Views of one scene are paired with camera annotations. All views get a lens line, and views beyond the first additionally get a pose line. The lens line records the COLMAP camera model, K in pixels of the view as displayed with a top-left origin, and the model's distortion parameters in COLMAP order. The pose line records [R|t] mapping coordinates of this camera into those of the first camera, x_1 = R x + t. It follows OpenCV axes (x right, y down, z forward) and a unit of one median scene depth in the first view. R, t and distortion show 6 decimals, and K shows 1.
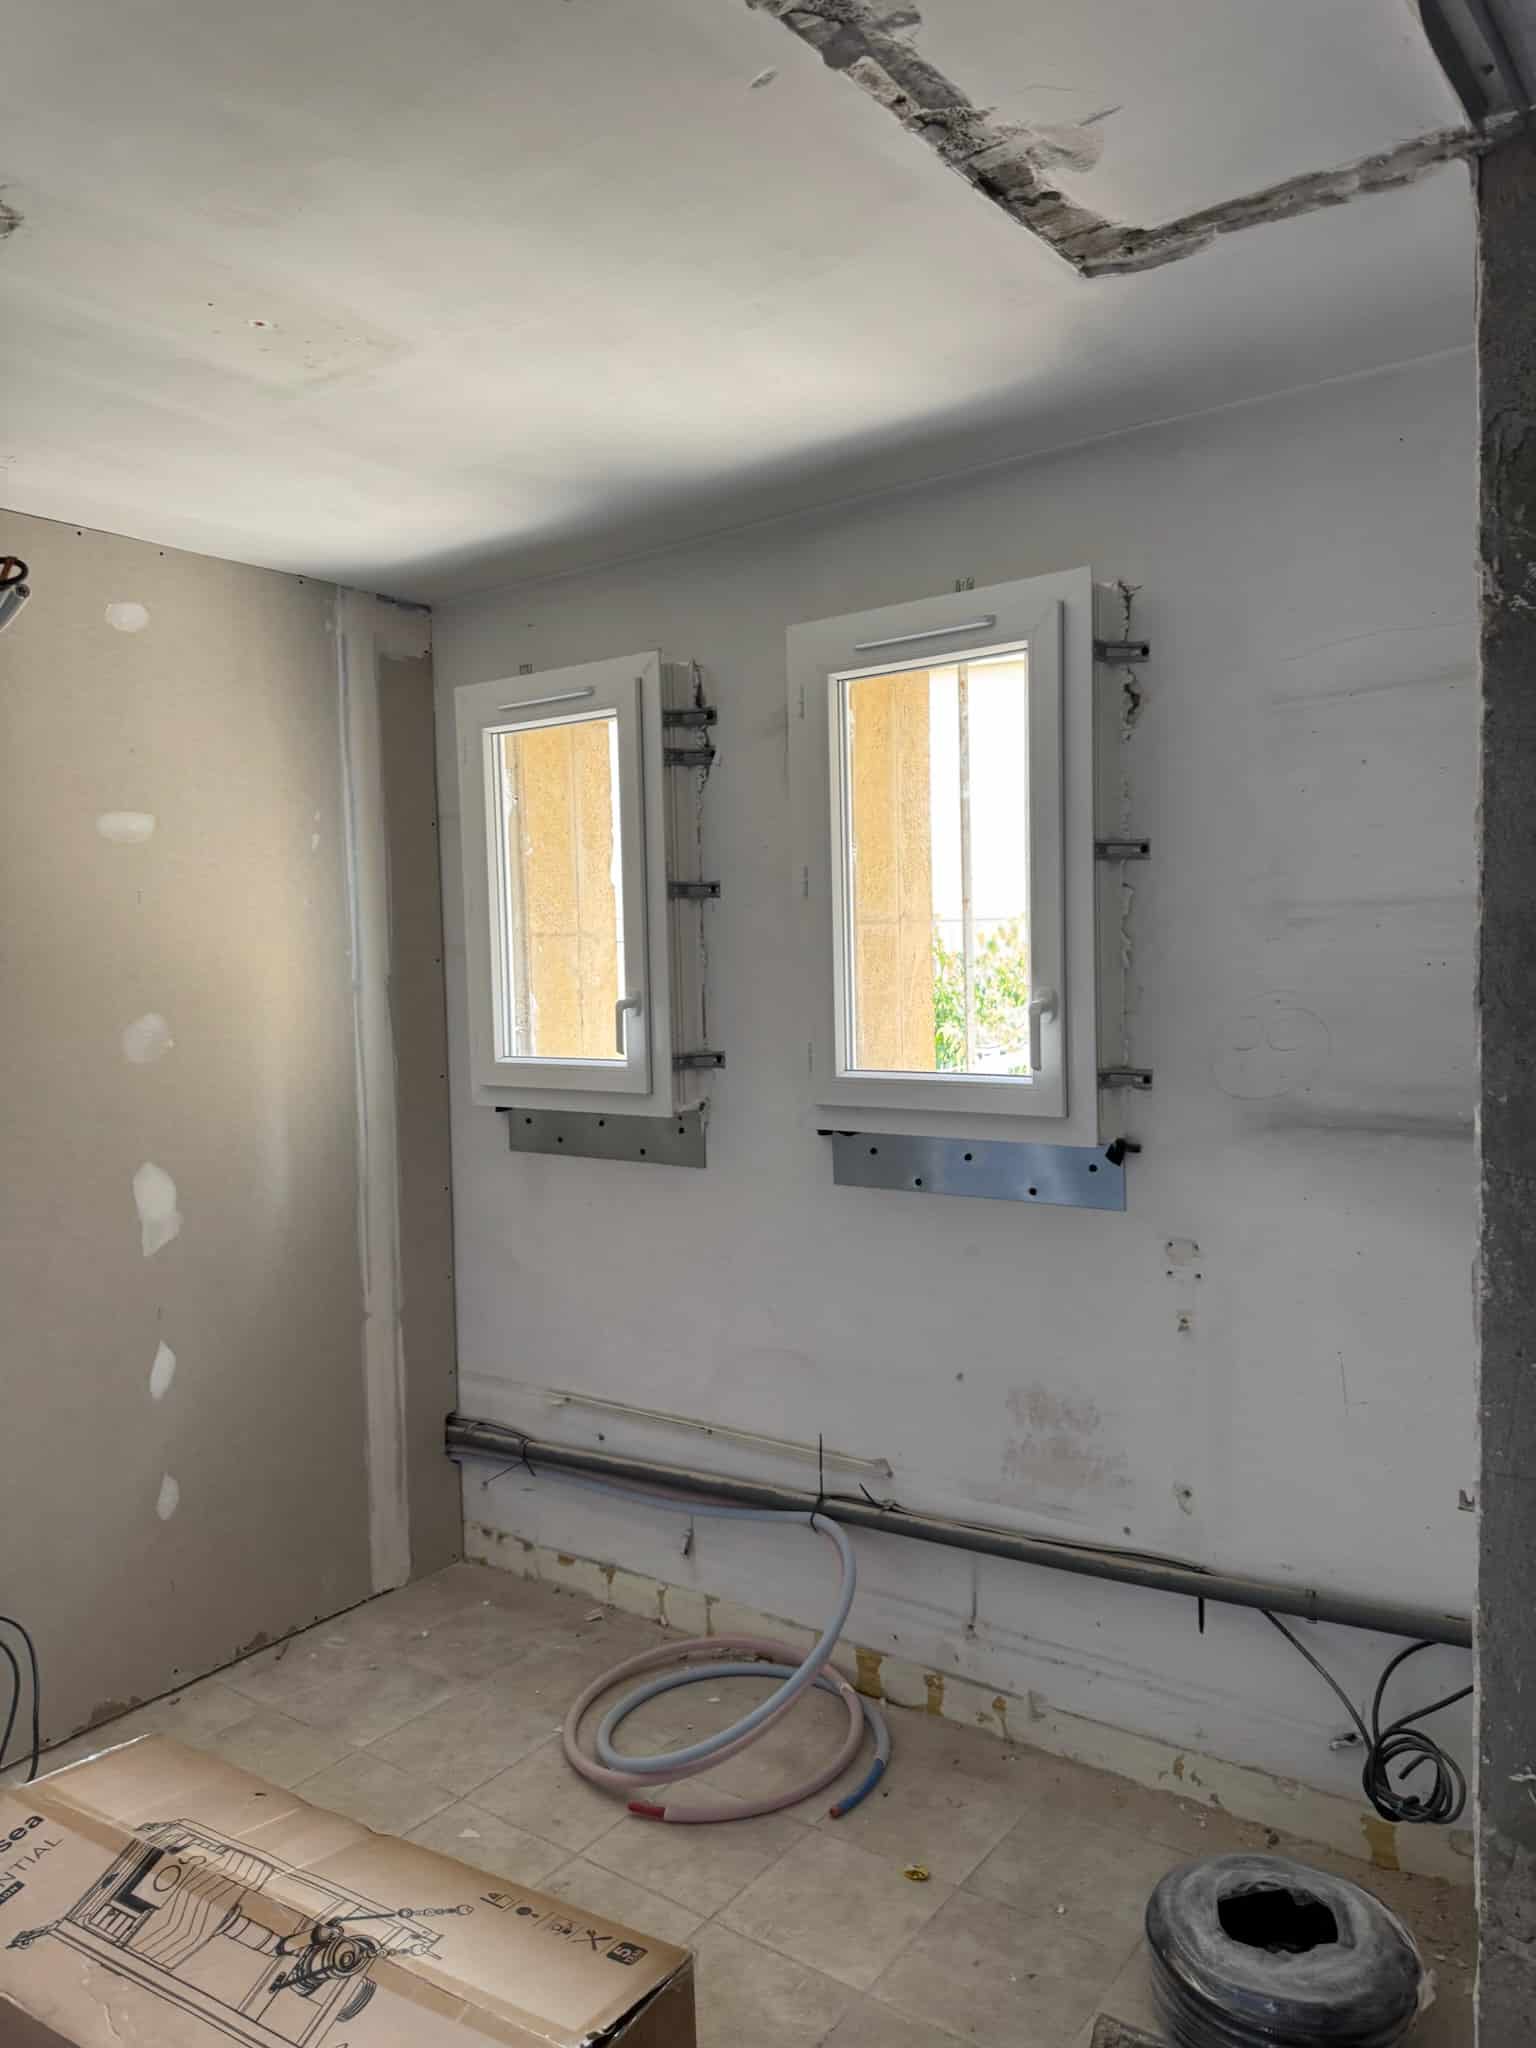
lens RADIAL K [[1533.9, 0, 757.6], [0, 1533.9, 1029.4], [0, 0, 1]] dist [0.038347, -0.011846]
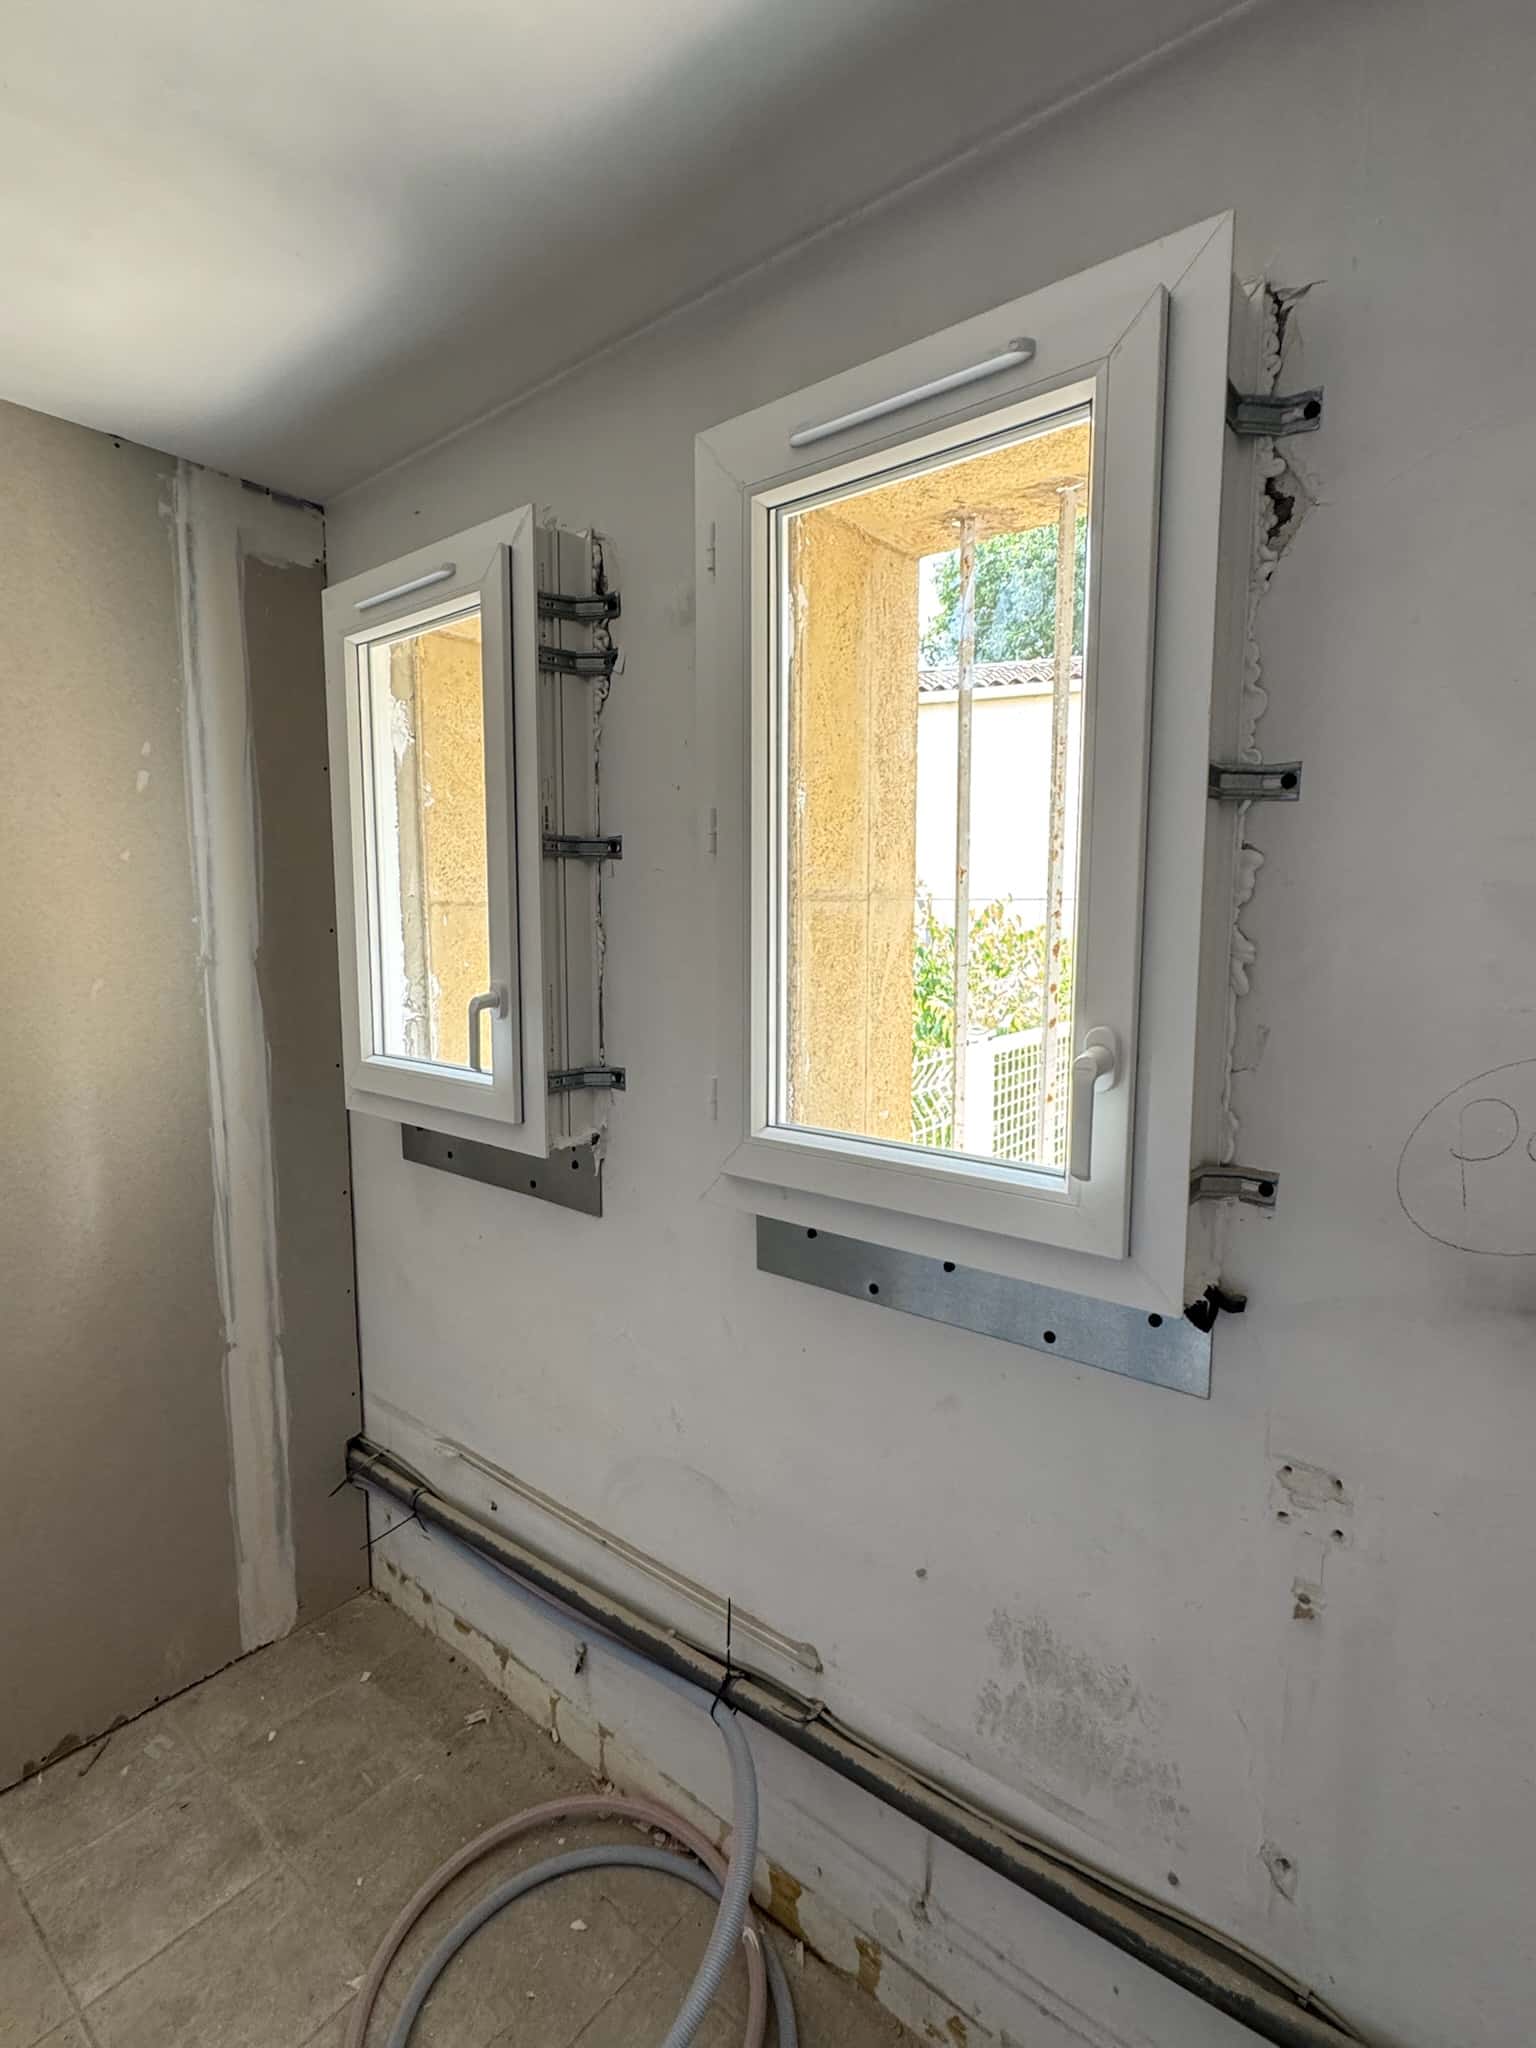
lens RADIAL K [[954.7, 0, 773.2], [0, 954.7, 1011.4], [0, 0, 1]] dist [-0.024213, 0.003976]
pose [[0.998324, 0.032790, -0.047687, 0.072410], [-0.030318, 0.998204, 0.051664, -0.039624], [0.049295, -0.050132, 0.997525, 0.551254]]
